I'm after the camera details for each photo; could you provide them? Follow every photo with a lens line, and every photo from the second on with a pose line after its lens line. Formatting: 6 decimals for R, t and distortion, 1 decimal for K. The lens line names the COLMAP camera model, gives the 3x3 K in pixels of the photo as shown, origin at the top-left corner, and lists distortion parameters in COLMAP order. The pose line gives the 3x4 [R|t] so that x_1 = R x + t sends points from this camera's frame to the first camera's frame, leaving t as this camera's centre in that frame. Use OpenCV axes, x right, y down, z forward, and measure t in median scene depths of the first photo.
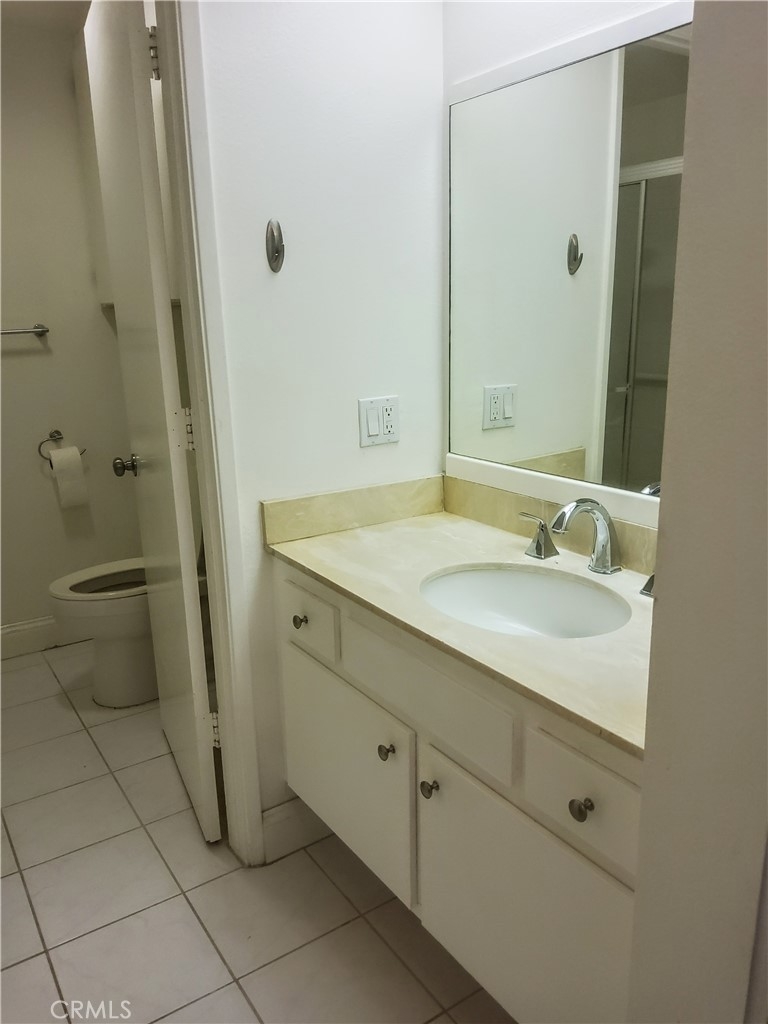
lens RADIAL K [[774.2, 0, 389.5], [0, 774.2, 512.8], [0, 0, 1]] dist [0.114480, -0.184712]
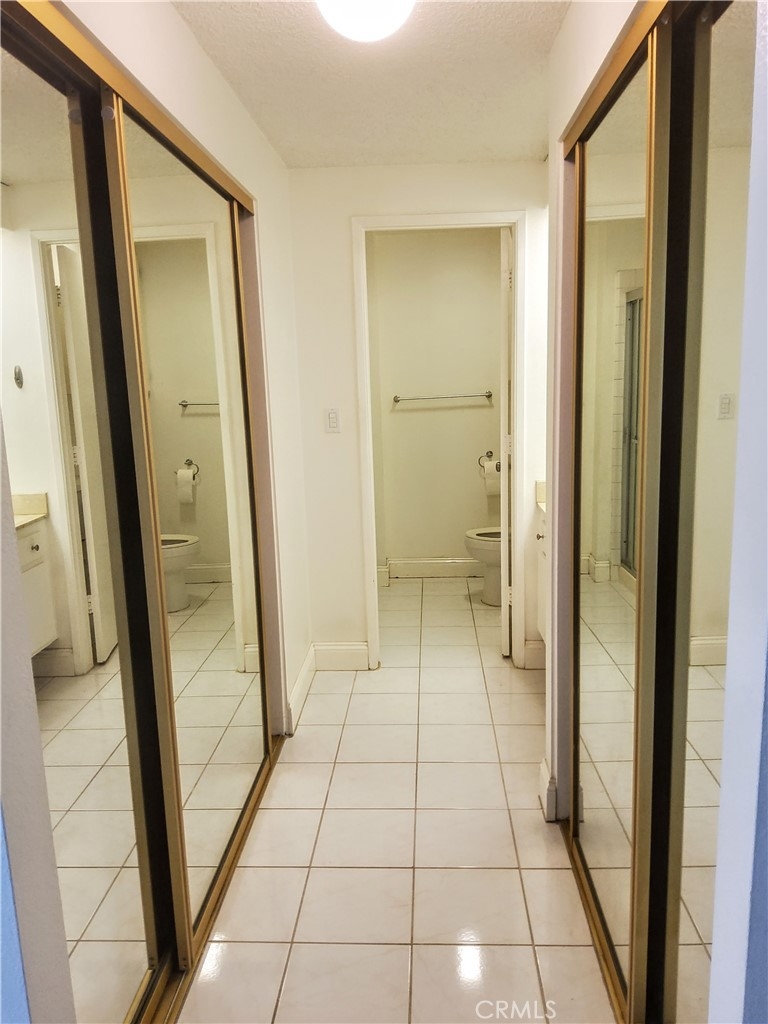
lens RADIAL K [[774.2, 0, 389.5], [0, 774.2, 512.8], [0, 0, 1]] dist [0.114480, -0.184712]
pose [[0.798924, 0.107479, -0.591751, 0.655828], [-0.144391, 0.989403, -0.015238, 0.136104], [0.583843, 0.097618, 0.805977, -0.768978]]
